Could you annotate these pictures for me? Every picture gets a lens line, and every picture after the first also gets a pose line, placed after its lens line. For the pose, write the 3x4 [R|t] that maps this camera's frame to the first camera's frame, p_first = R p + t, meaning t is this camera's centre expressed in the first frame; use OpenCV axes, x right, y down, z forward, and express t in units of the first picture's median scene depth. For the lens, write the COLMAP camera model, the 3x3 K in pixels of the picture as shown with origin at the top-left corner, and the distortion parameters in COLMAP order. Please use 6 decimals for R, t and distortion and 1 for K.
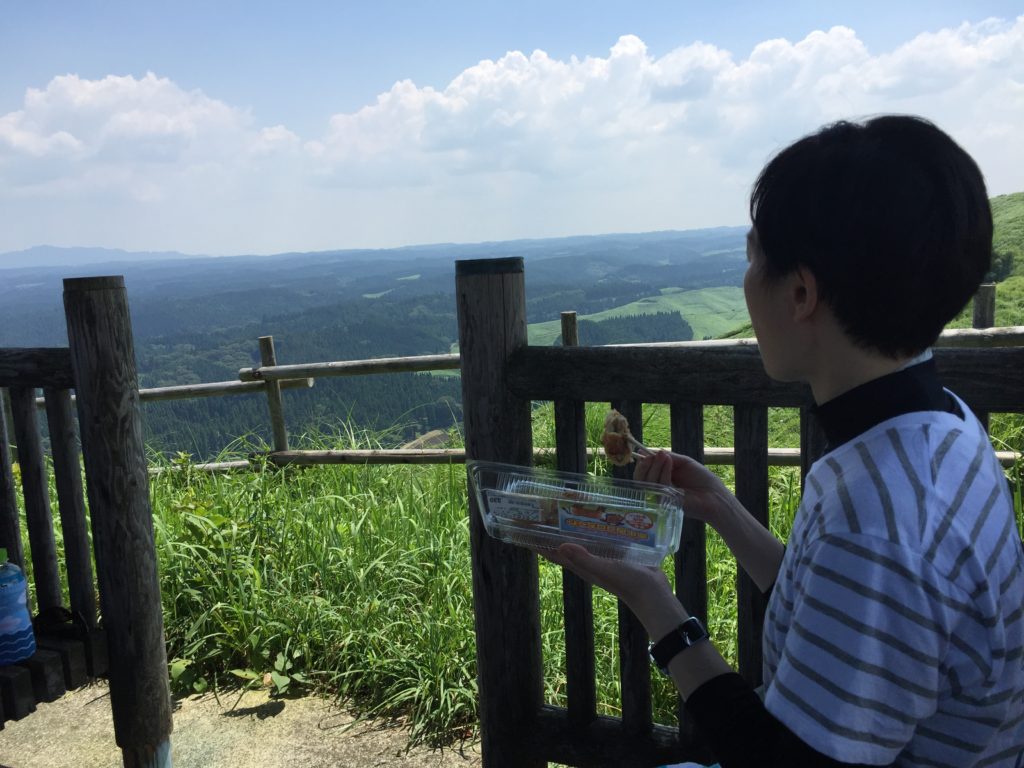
lens RADIAL K [[854.0, 0, 512.0], [0, 854.0, 384.0], [0, 0, 1]] dist [0.006088, 0.012578]
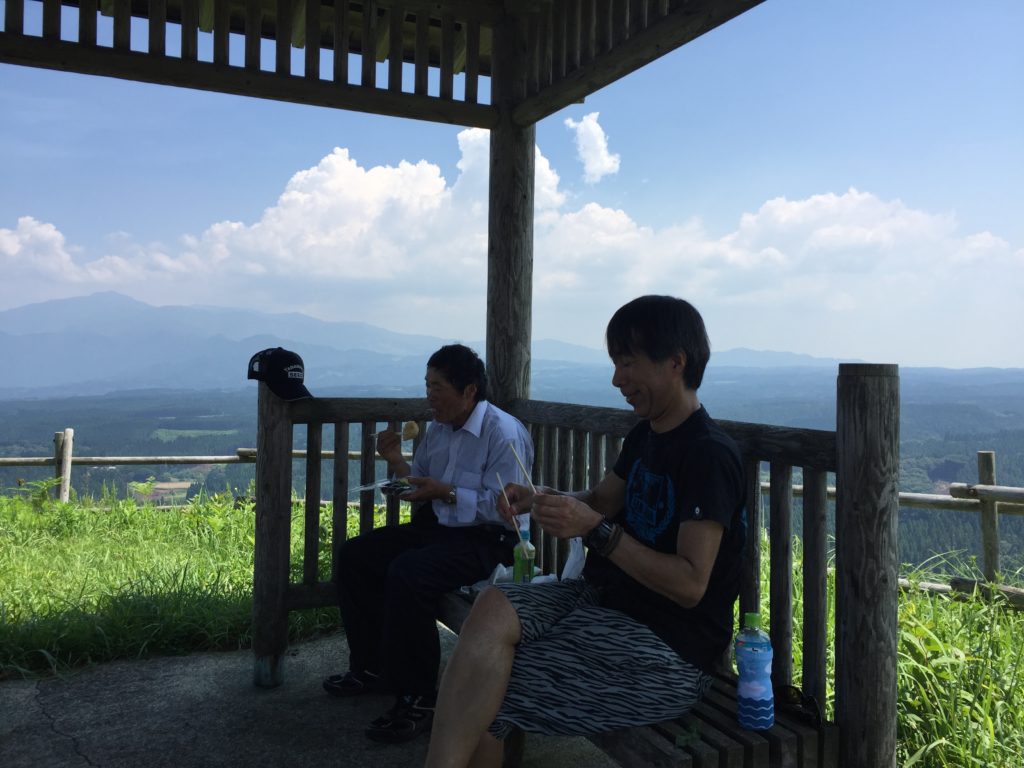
lens RADIAL K [[853.3, 0, 512.0], [0, 853.3, 384.0], [0, 0, 1]] dist [0.072869, -0.104339]
pose [[0.729467, 0.071016, -0.680320, -0.108838], [-0.155542, 0.985762, -0.063880, 0.027136], [0.666096, 0.152416, 0.730126, -0.005151]]
